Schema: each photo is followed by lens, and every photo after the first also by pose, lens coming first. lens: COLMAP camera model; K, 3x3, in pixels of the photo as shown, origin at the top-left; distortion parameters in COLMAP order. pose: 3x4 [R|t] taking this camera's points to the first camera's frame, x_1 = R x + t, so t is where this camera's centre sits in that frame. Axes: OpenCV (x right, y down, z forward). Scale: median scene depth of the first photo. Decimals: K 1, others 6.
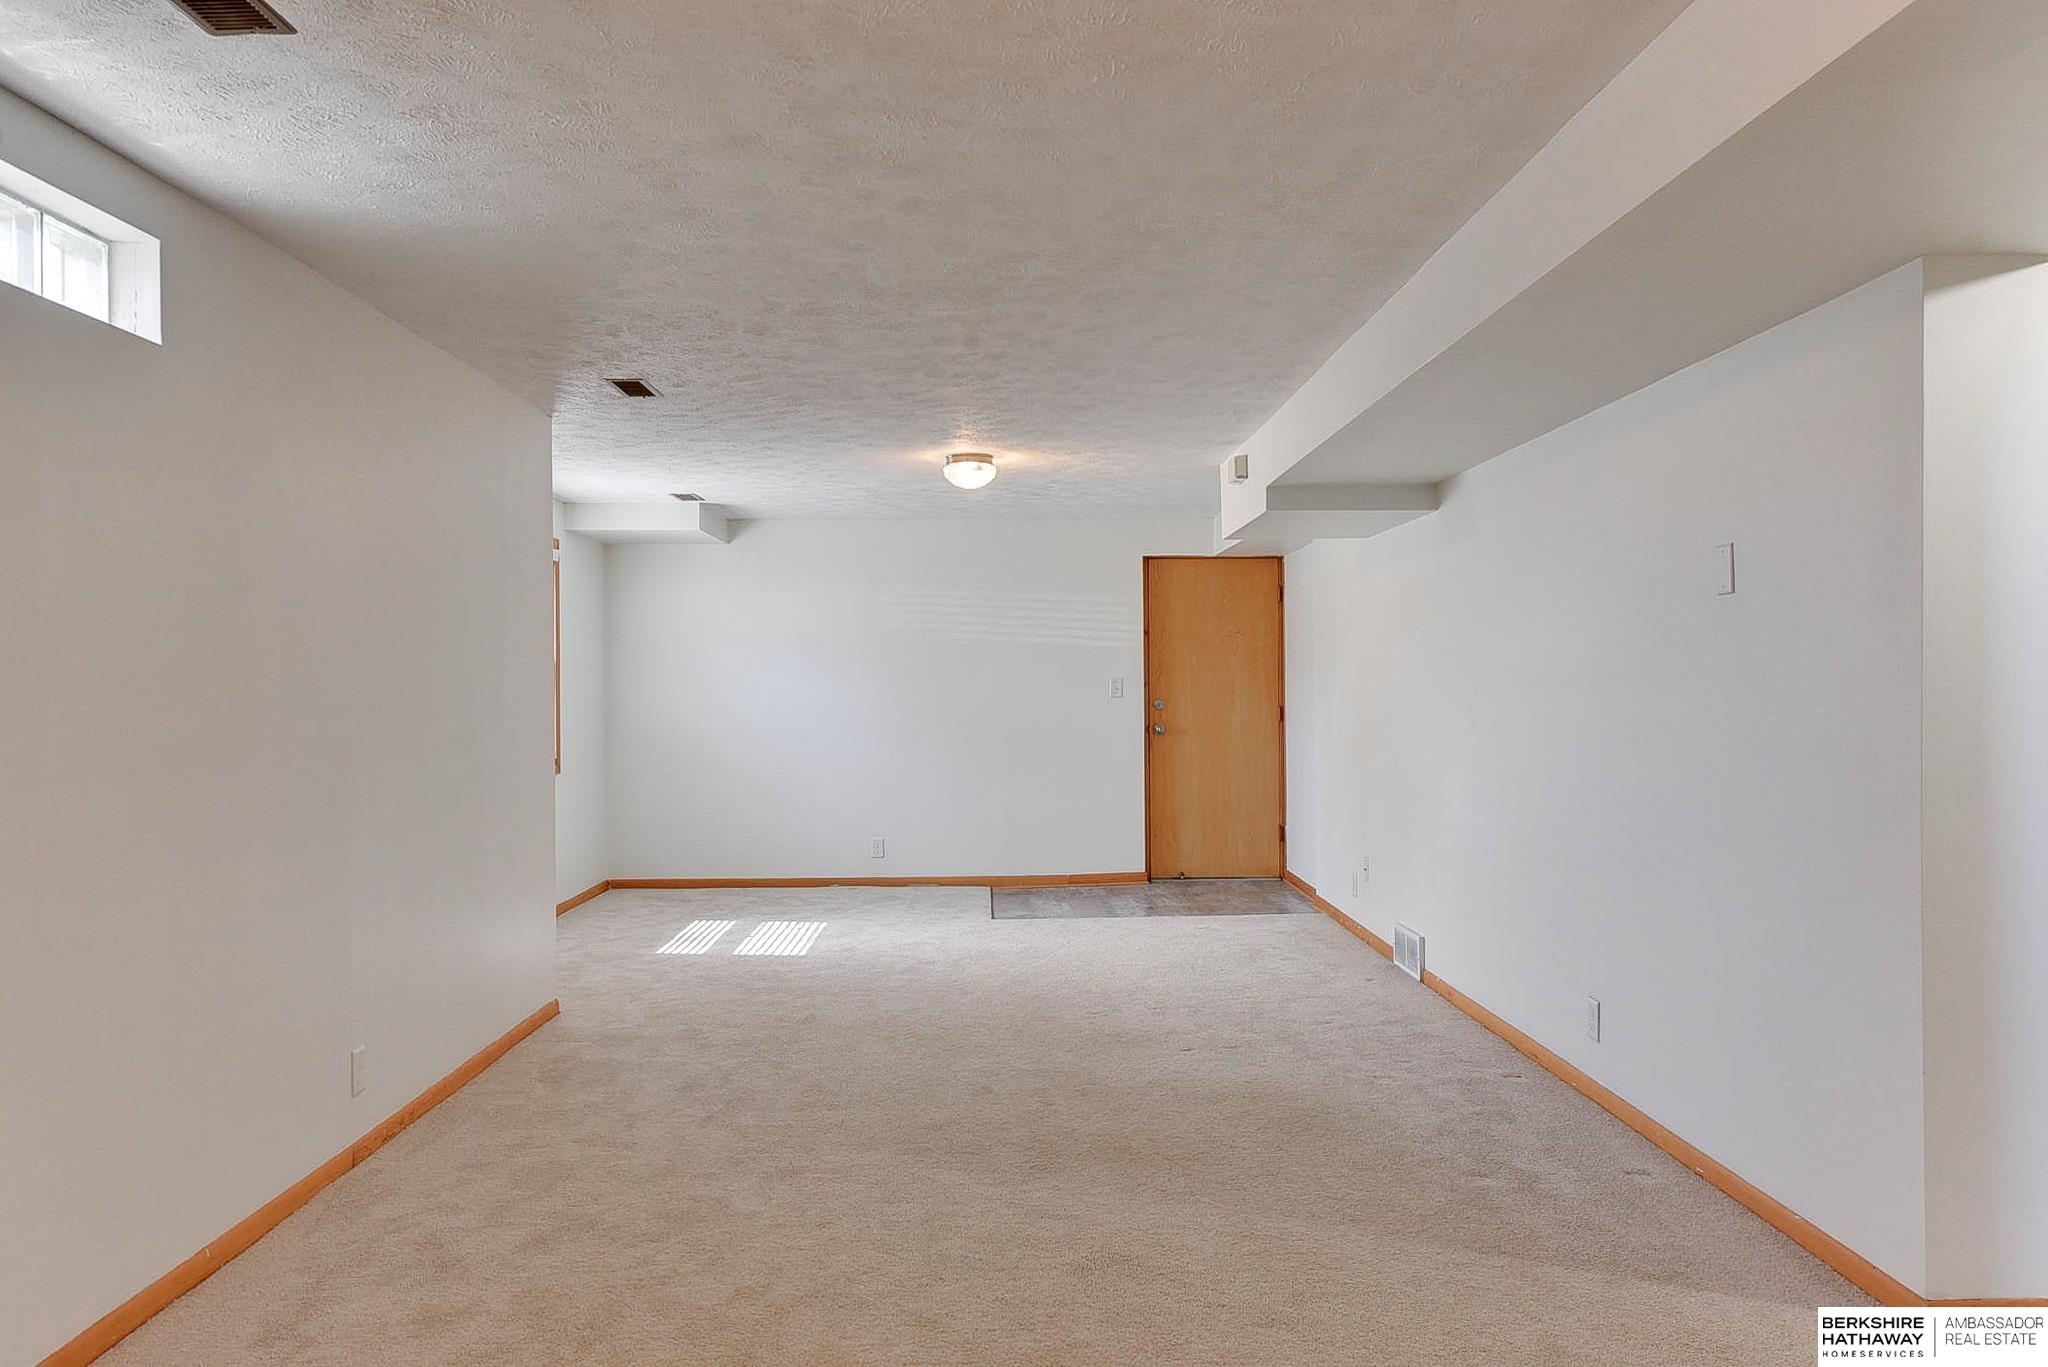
lens RADIAL K [[1436.7, 0, 1023.2], [0, 1436.7, 682.6], [0, 0, 1]] dist [0.007727, -0.009249]
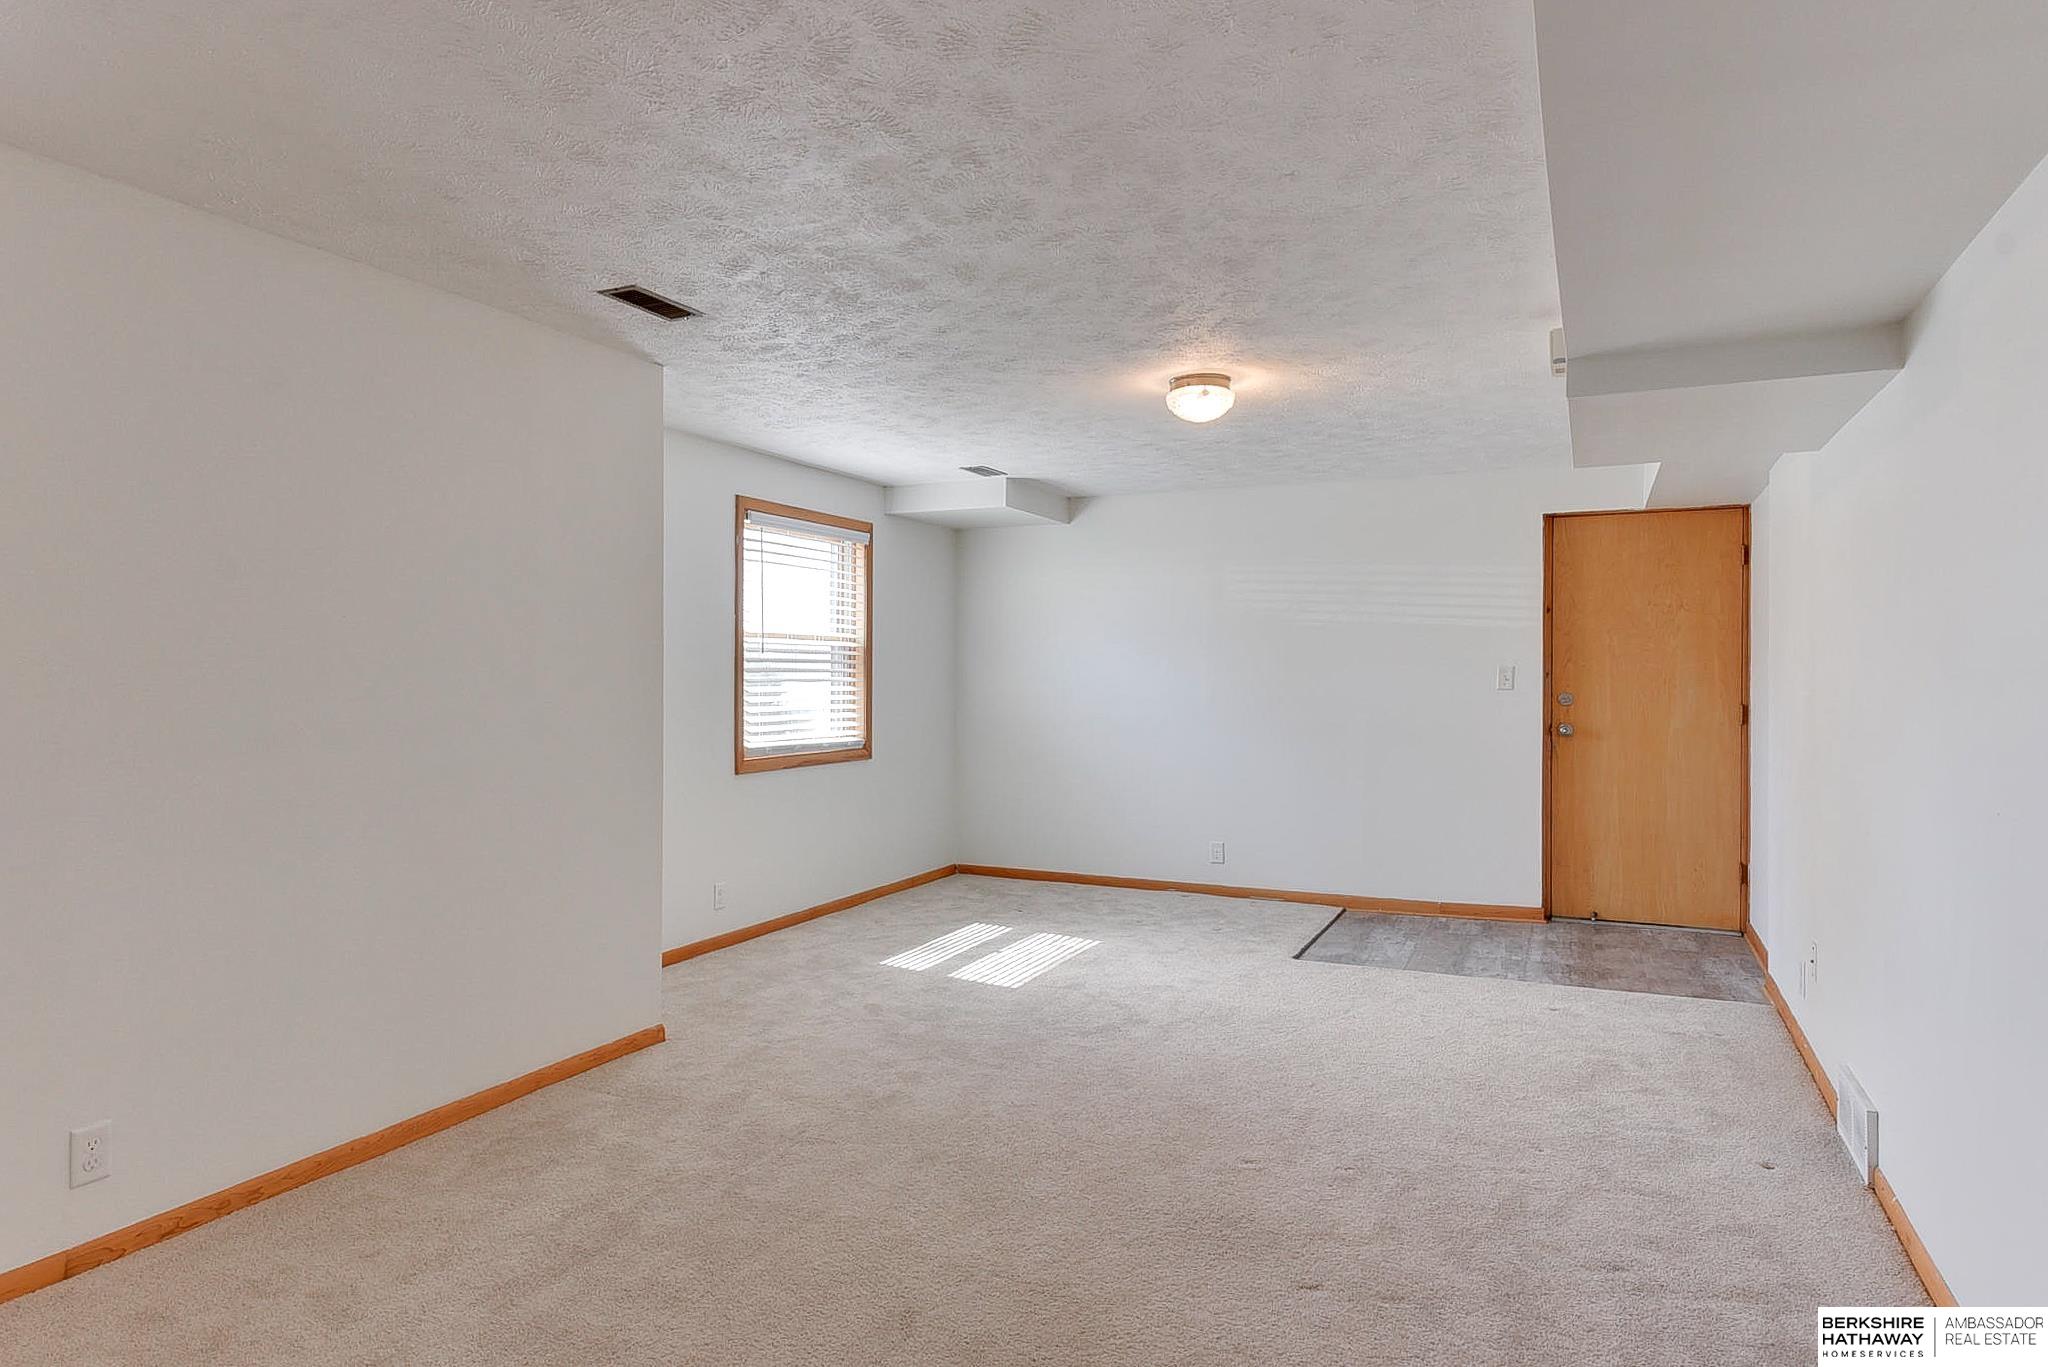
lens RADIAL K [[1182.8, 0, 1027.9], [0, 1182.8, 681.1], [0, 0, 1]] dist [0.006405, 0.000158]
pose [[0.893077, 0.010552, -0.449781, 0.125160], [-0.006311, 0.999920, 0.010926, -0.000247], [0.449860, -0.006919, 0.893072, 0.281421]]
